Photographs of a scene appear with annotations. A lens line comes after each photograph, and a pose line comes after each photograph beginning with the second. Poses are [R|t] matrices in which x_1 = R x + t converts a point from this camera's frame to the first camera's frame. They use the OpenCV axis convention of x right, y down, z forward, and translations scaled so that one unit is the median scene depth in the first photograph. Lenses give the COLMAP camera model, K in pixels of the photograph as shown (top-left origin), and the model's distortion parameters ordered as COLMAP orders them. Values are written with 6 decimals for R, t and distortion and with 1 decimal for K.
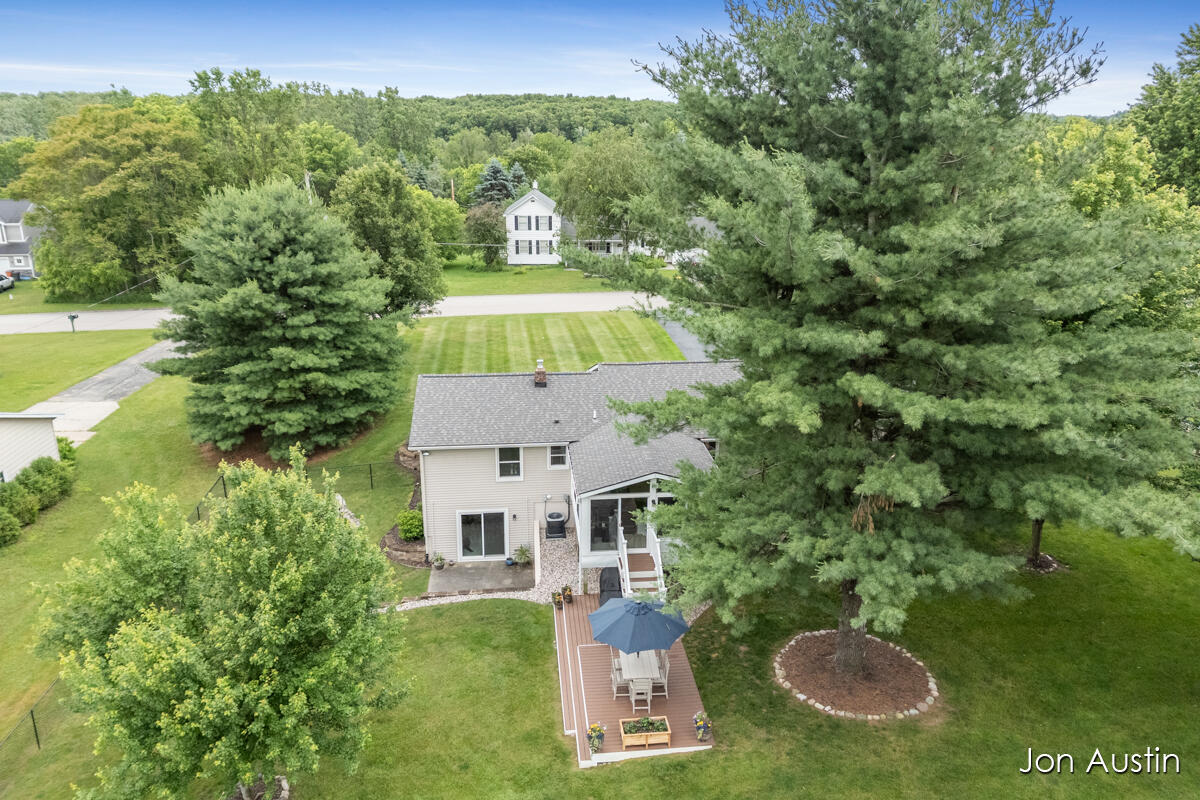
lens RADIAL K [[880.8, 0, 598.0], [0, 880.8, 396.4], [0, 0, 1]] dist [0.087556, -0.089814]
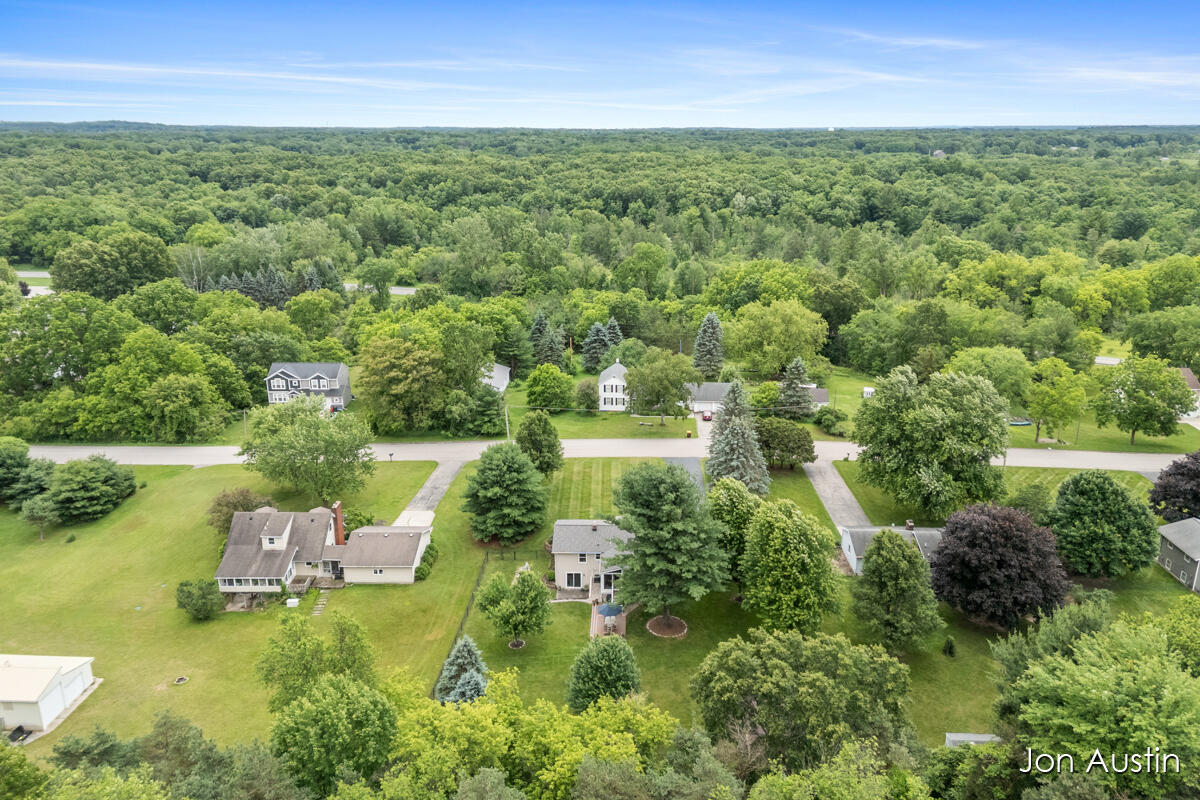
lens RADIAL K [[880.8, 0, 598.0], [0, 880.8, 396.4], [0, 0, 1]] dist [0.087556, -0.089814]
pose [[0.991302, 0.025978, -0.129018, 0.339578], [-0.026449, 0.999648, -0.001938, -0.487983], [0.128923, 0.005333, 0.991640, -2.086130]]
